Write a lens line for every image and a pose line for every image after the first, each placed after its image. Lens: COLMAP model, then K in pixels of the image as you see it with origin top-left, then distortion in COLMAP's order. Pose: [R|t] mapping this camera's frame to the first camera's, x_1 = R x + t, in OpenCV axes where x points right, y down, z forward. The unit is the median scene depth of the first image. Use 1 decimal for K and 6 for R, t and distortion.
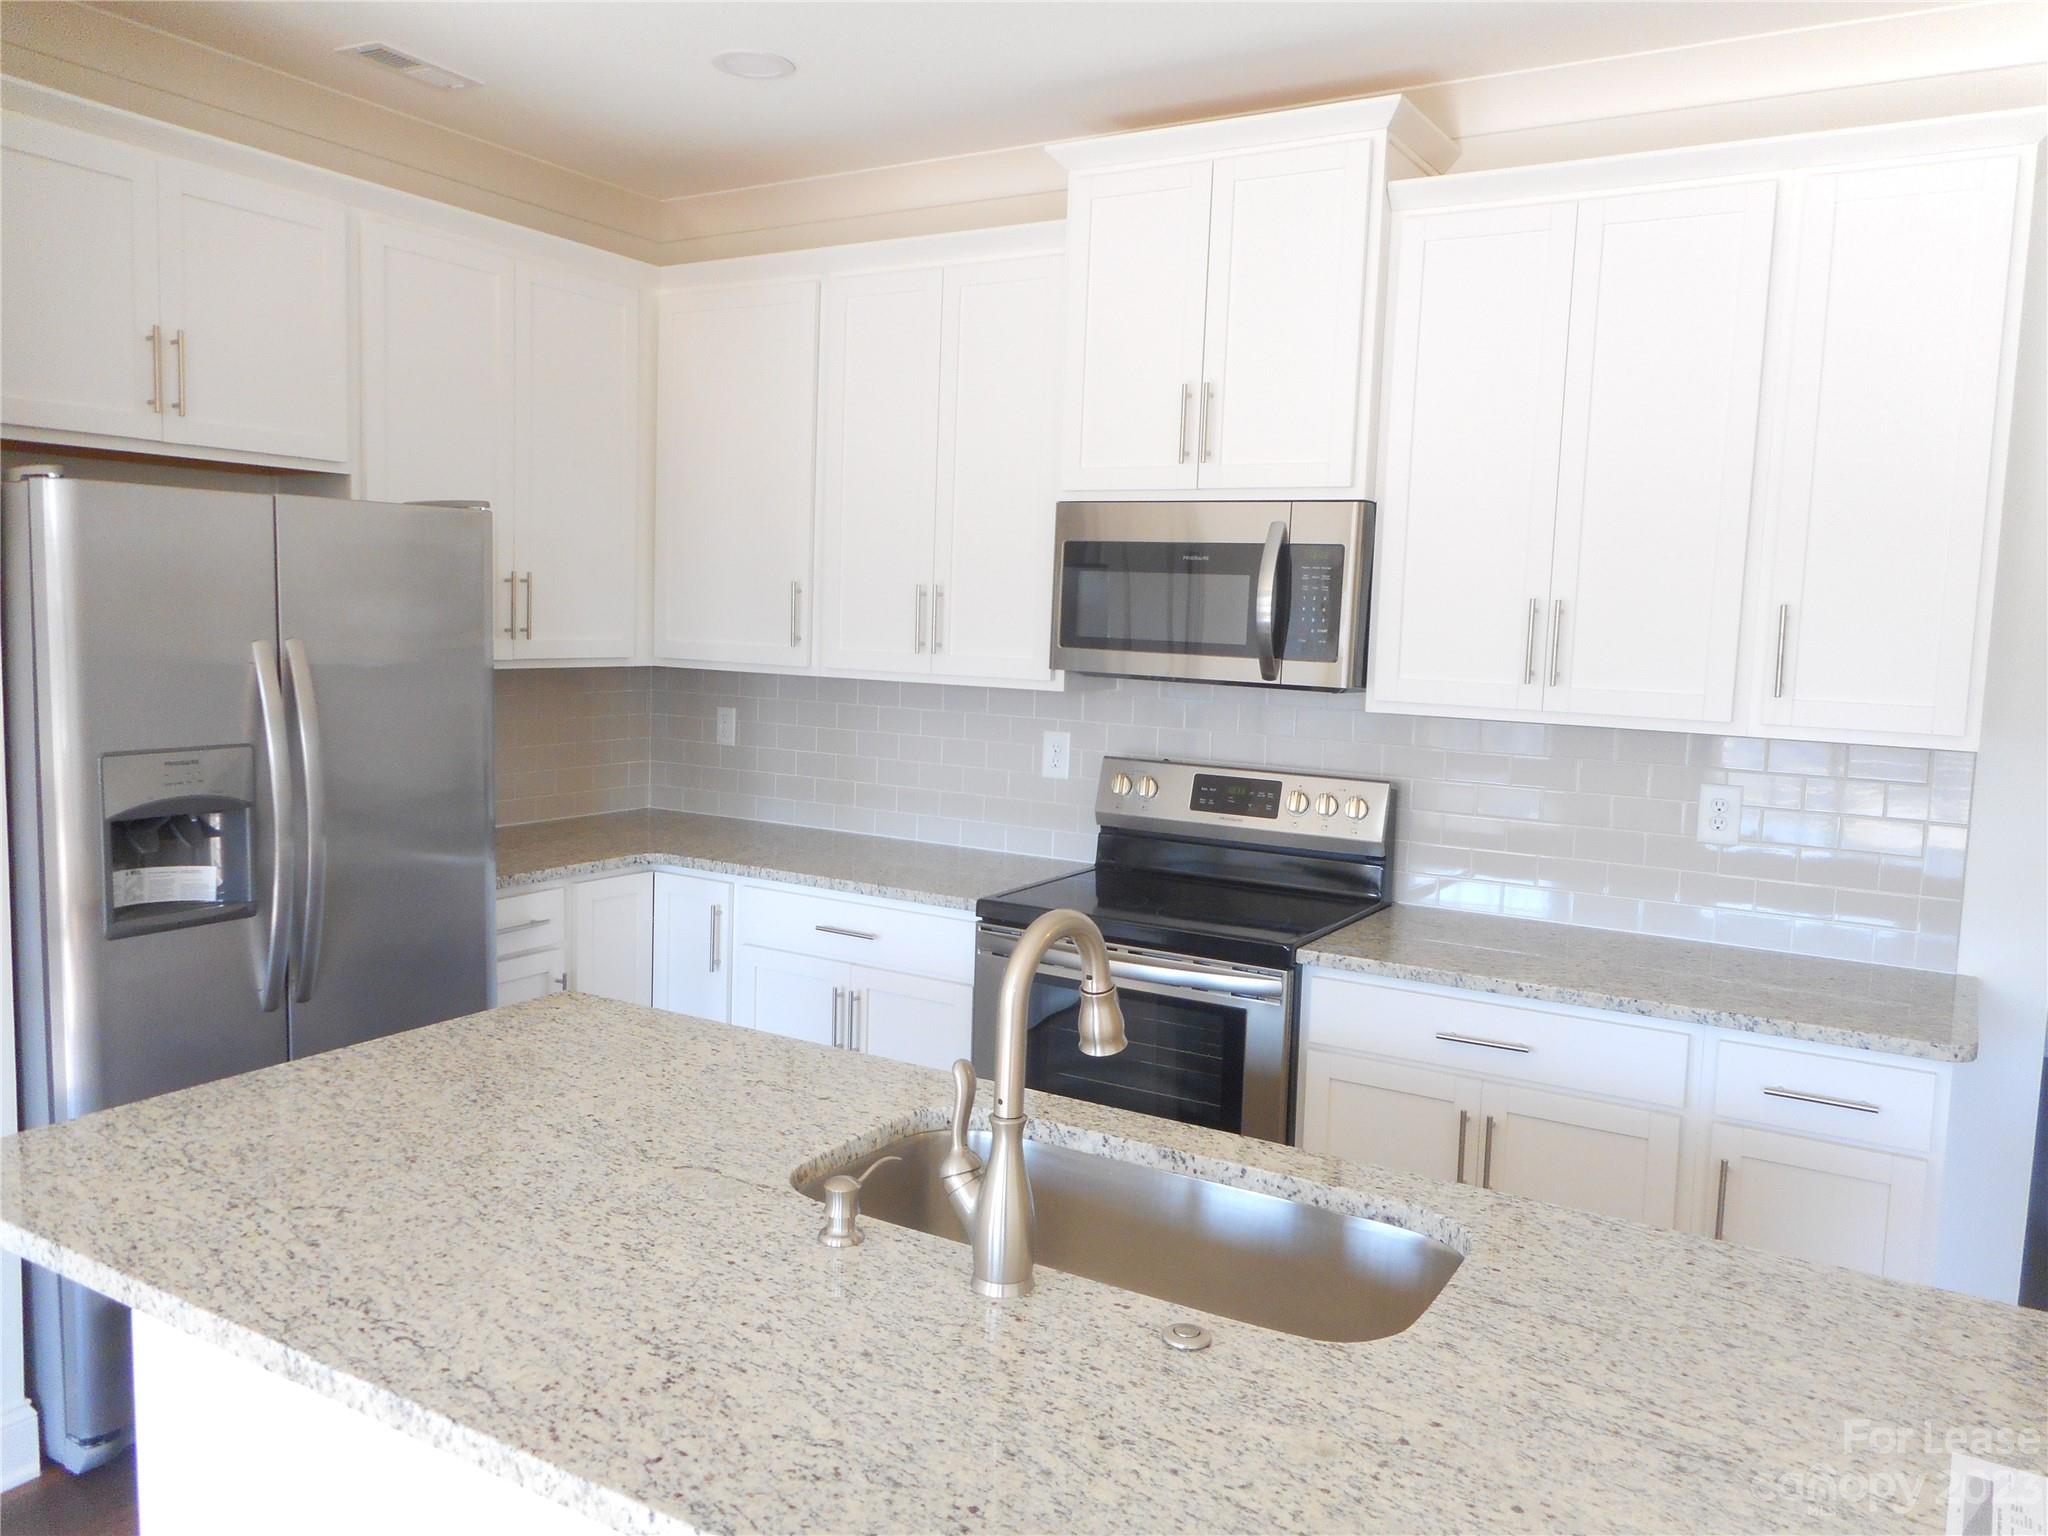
lens RADIAL K [[1540.2, 0, 1015.0], [0, 1540.2, 764.2], [0, 0, 1]] dist [0.011316, -0.001941]
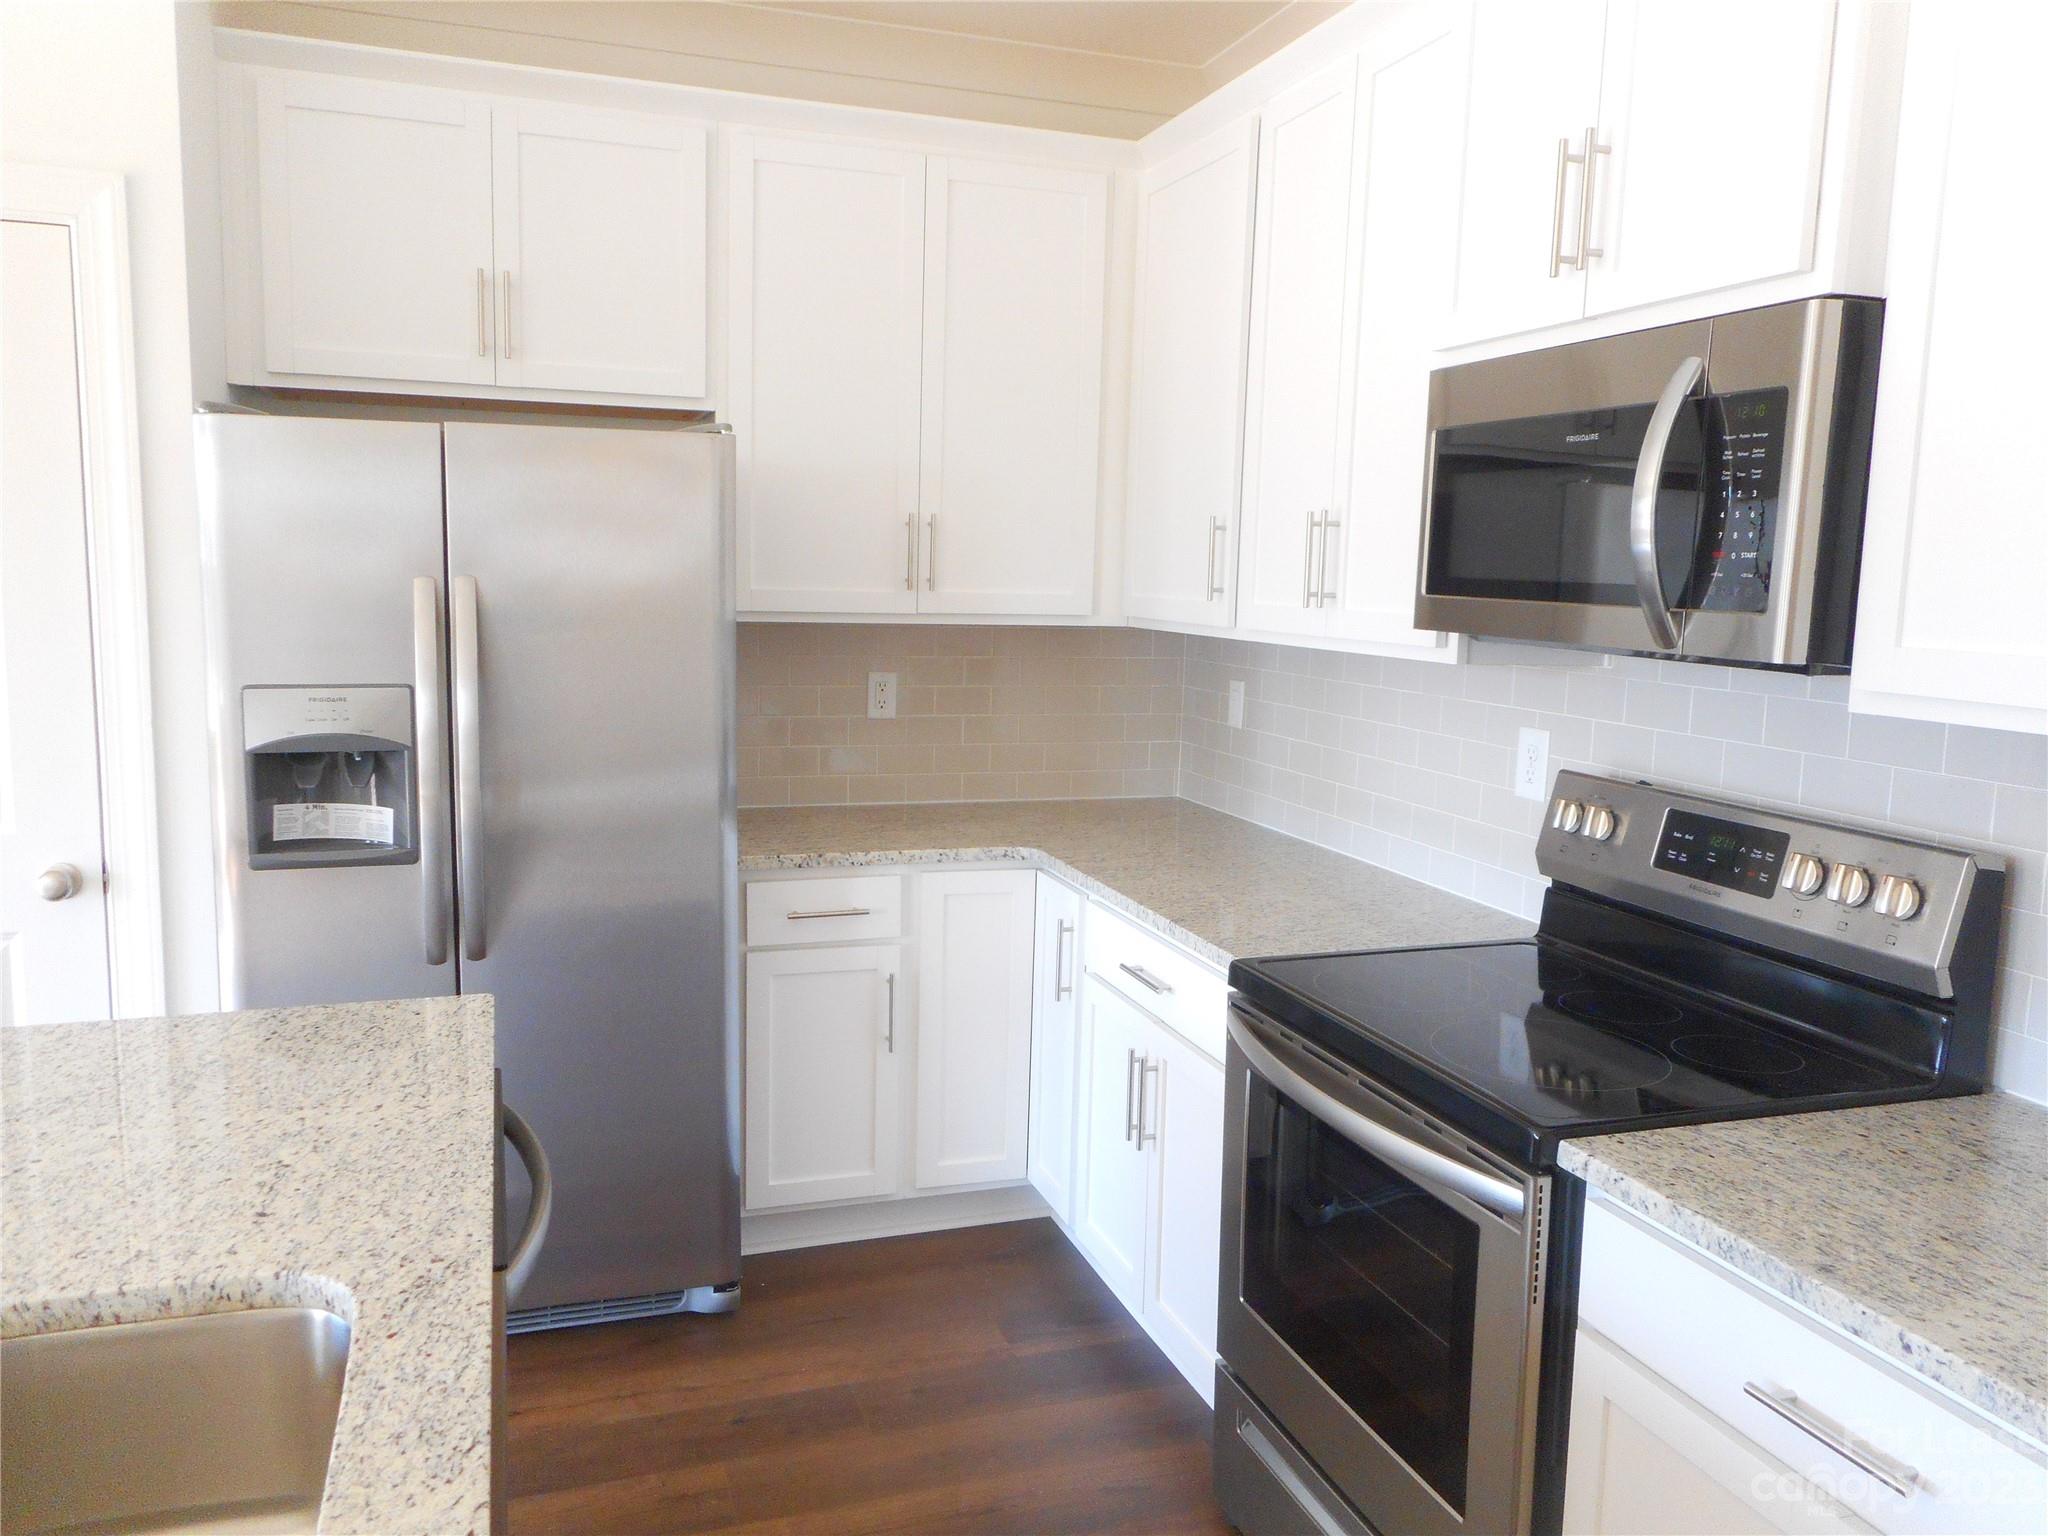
lens RADIAL K [[1540.2, 0, 1015.0], [0, 1540.2, 764.2], [0, 0, 1]] dist [0.011316, -0.001941]
pose [[0.768537, 0.069698, -0.635998, 0.342062], [-0.064430, 0.997427, 0.031449, -0.015211], [0.636553, 0.016808, 0.771050, 0.422303]]
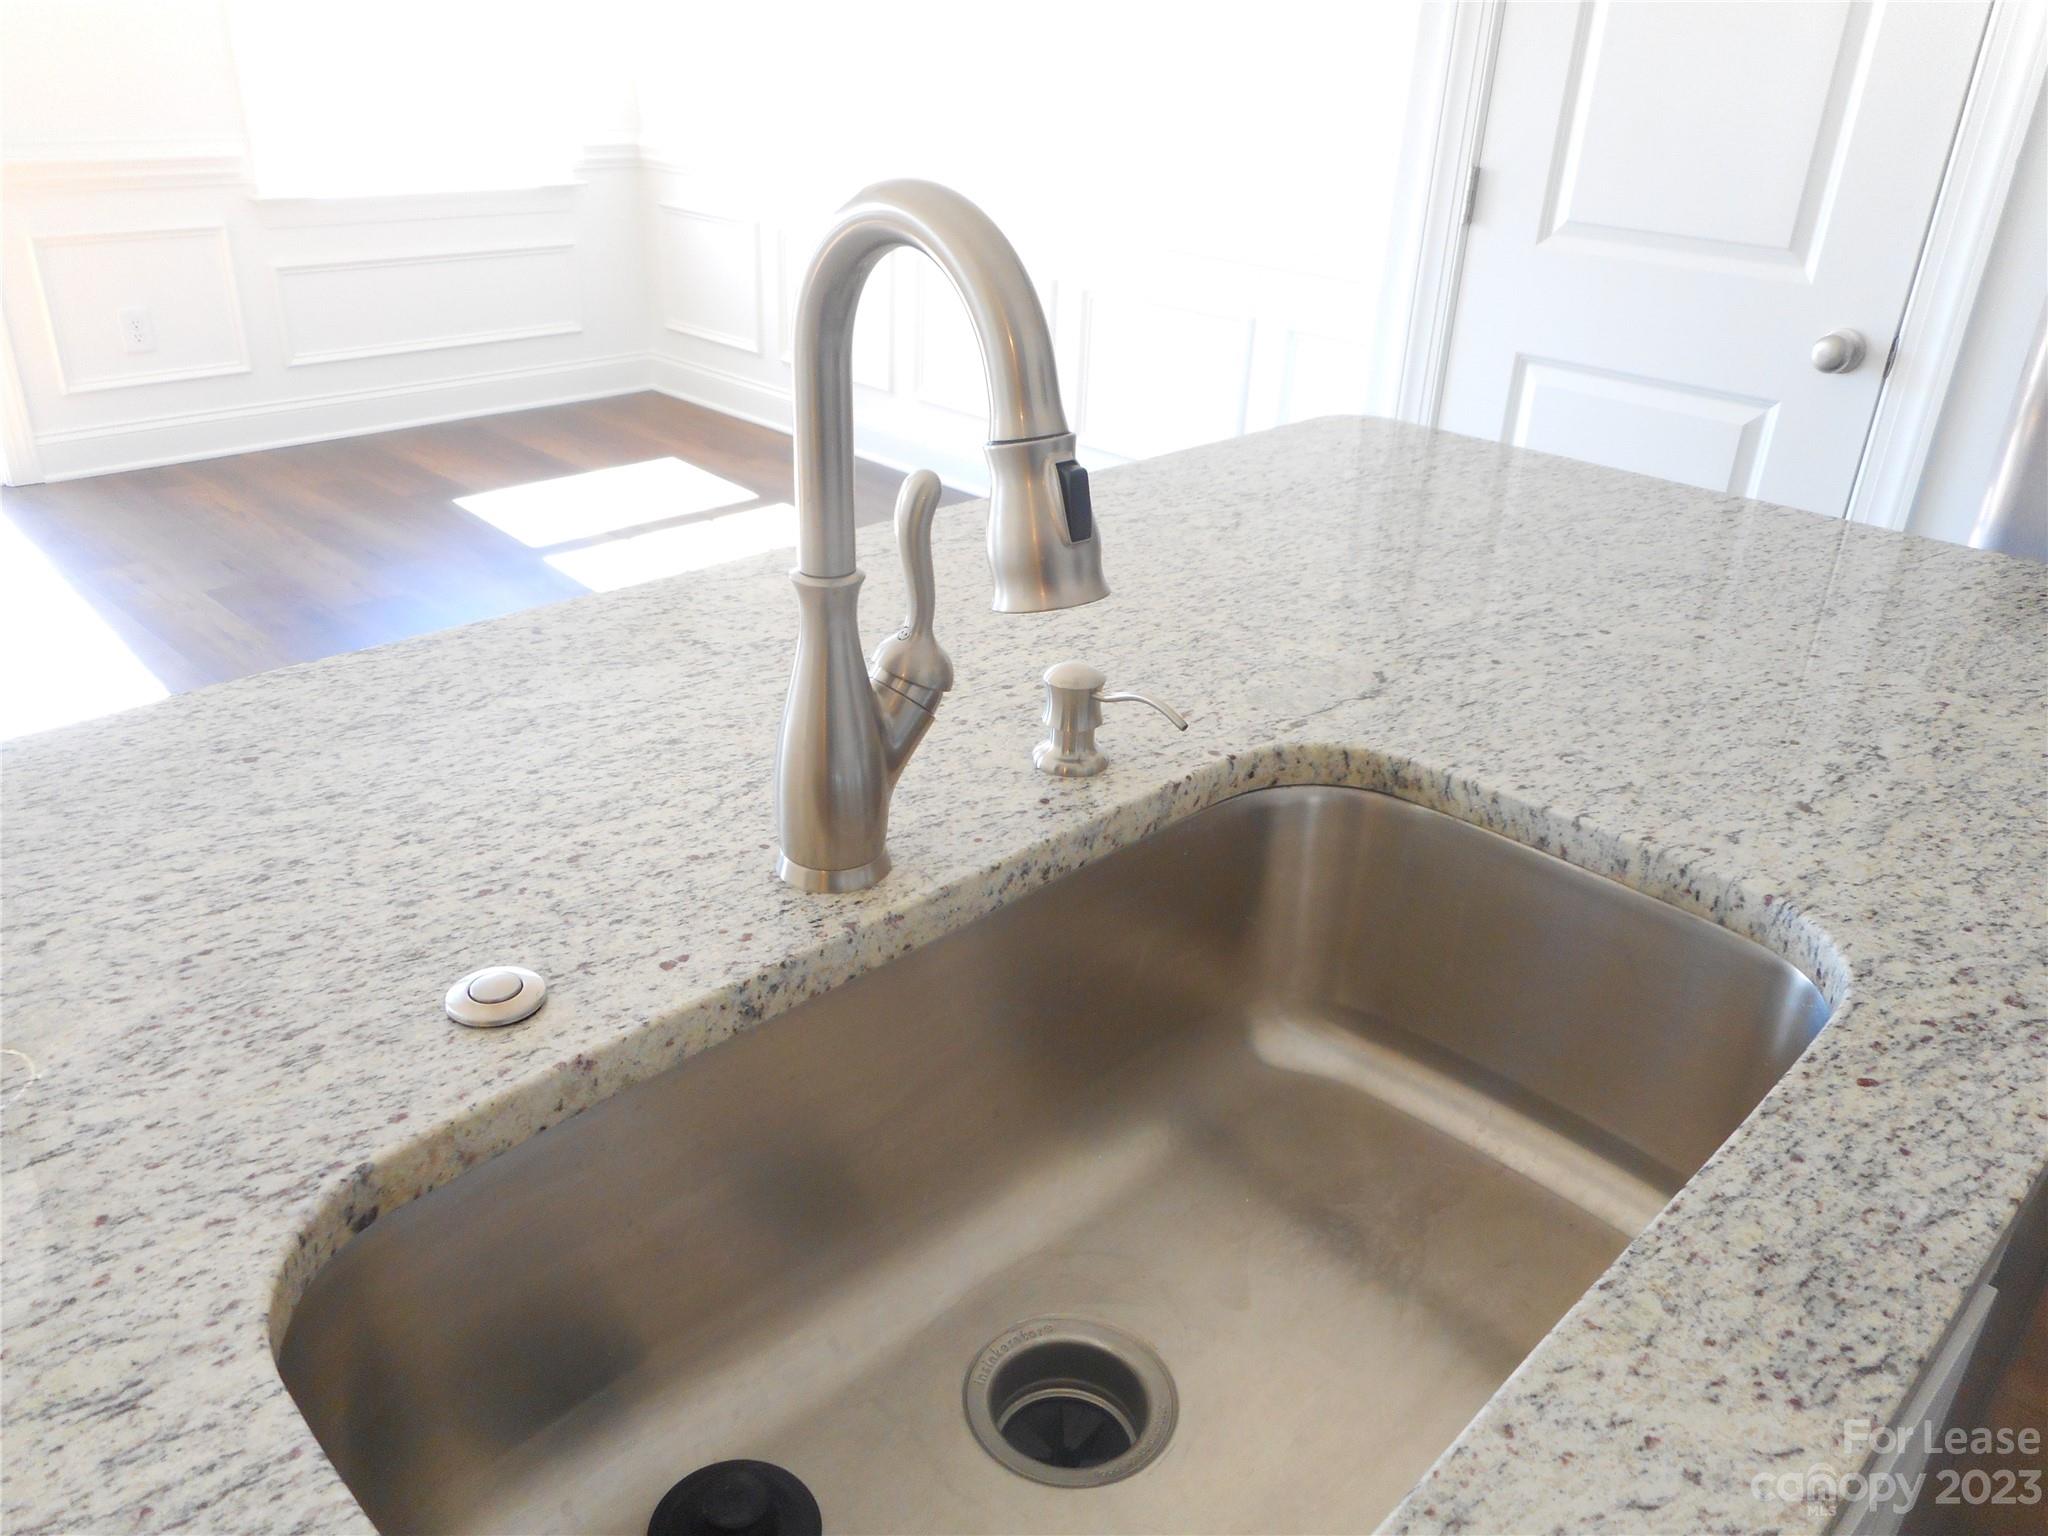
lens RADIAL K [[1540.2, 0, 1015.0], [0, 1540.2, 764.2], [0, 0, 1]] dist [0.011316, -0.001941]
pose [[-0.225553, 0.395516, -0.890333, 0.210551], [-0.144687, 0.890149, 0.432089, 0.023692], [0.963427, 0.226279, -0.143550, 0.516586]]
